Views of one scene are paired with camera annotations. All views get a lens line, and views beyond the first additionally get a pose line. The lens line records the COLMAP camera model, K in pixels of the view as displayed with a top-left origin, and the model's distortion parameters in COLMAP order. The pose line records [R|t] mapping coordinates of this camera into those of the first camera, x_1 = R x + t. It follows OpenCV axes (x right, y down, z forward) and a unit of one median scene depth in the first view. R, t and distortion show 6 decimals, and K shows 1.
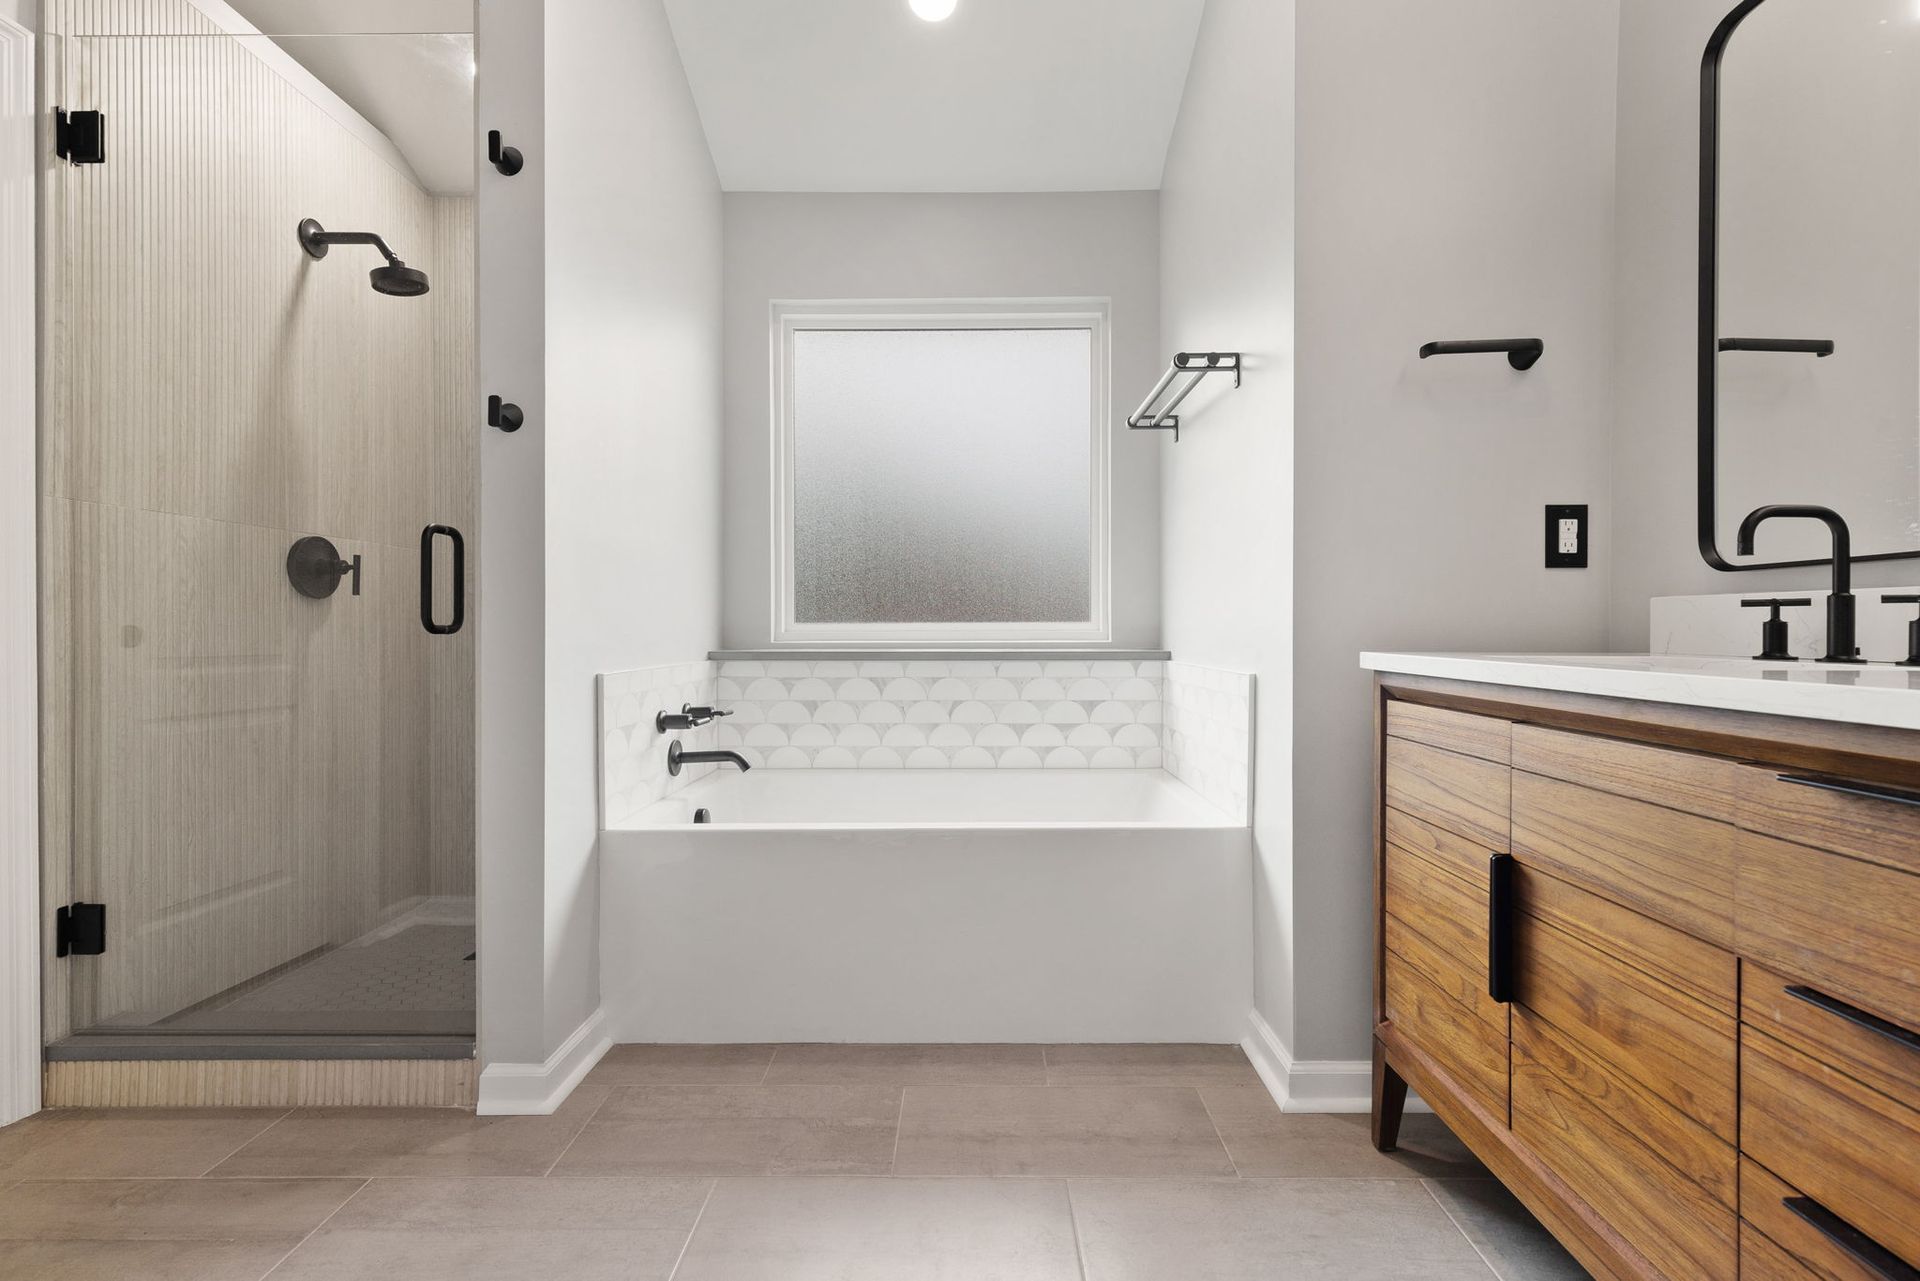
lens RADIAL K [[870.7, 0, 971.8], [0, 870.7, 626.1], [0, 0, 1]] dist [0.006230, -0.003067]
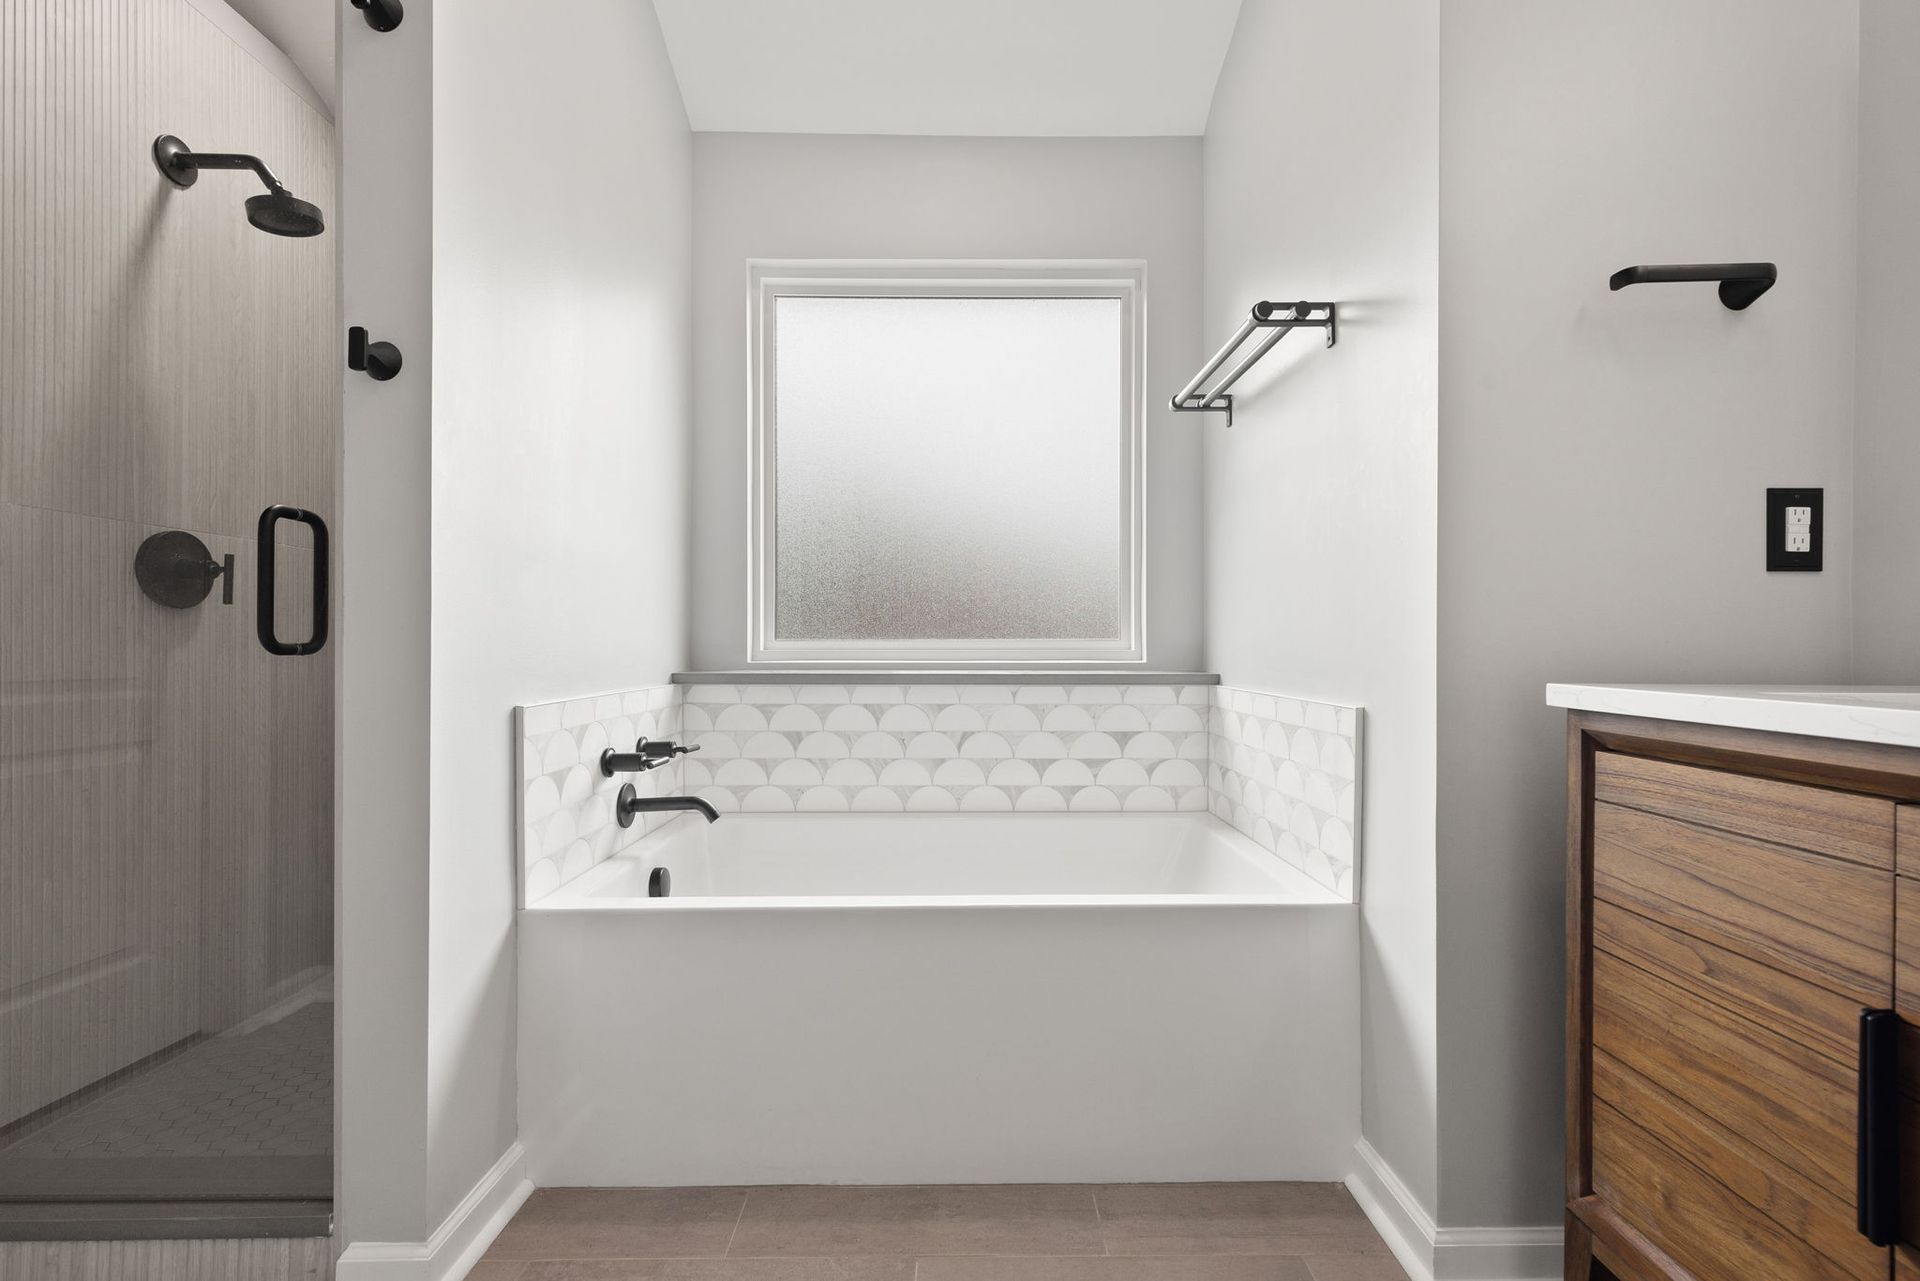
lens RADIAL K [[870.7, 0, 969.8], [0, 870.7, 641.3], [0, 0, 1]] dist [0.006230, -0.003067]
pose [[0.999895, 0.002741, 0.014261, -0.044758], [-0.002746, 0.999996, 0.000358, -0.004409], [-0.014260, -0.000397, 0.999898, 0.253938]]
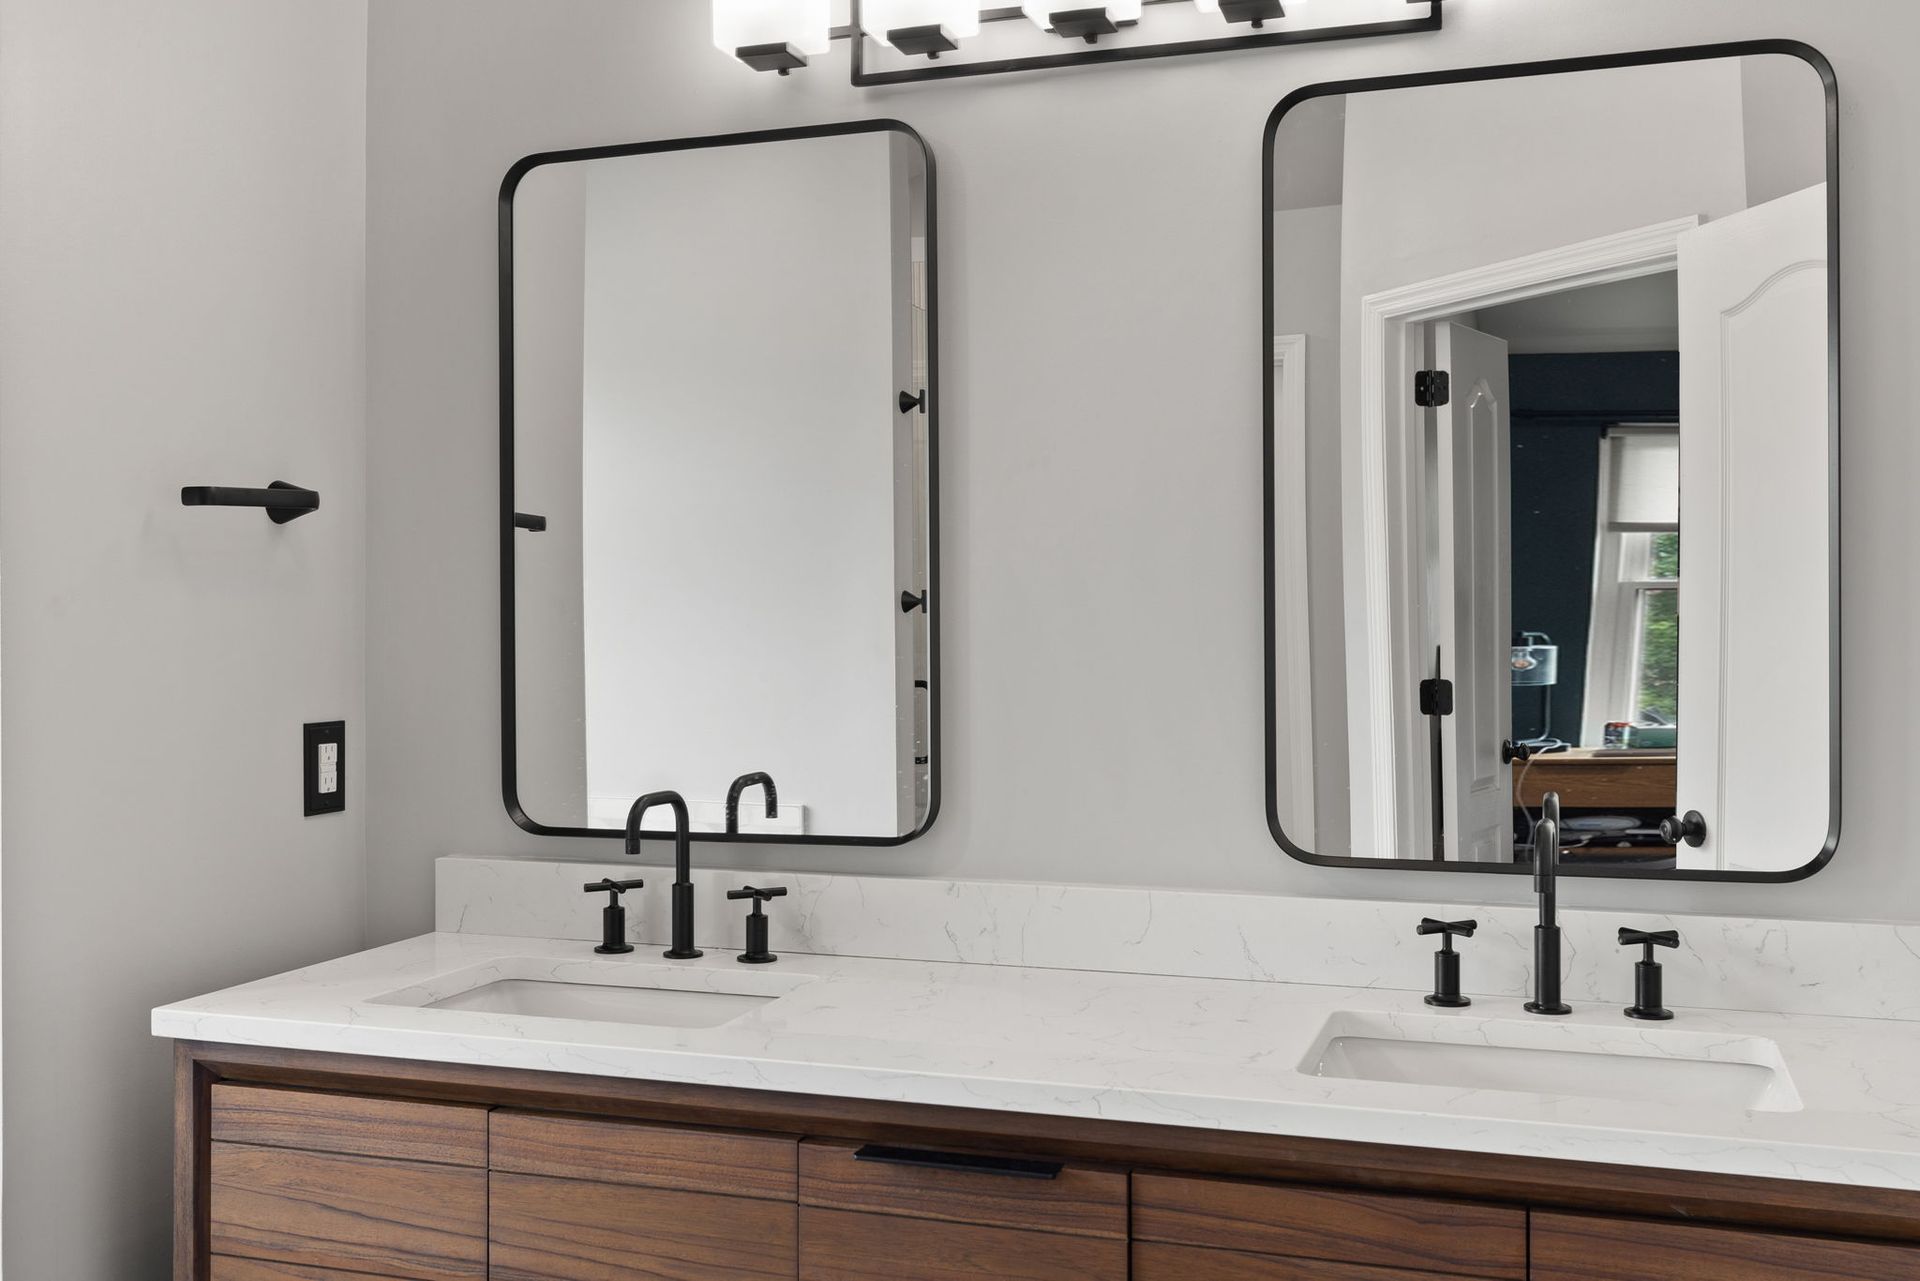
lens RADIAL K [[1860.5, 0, 950.0], [0, 1860.5, 606.5], [0, 0, 1]] dist [0.008967, 0.000000]
pose [[0.335197, 0.003985, 0.942140, -0.538068], [0.007107, 0.999952, -0.006759, -0.217599], [-0.942121, 0.008962, 0.335152, 0.043848]]
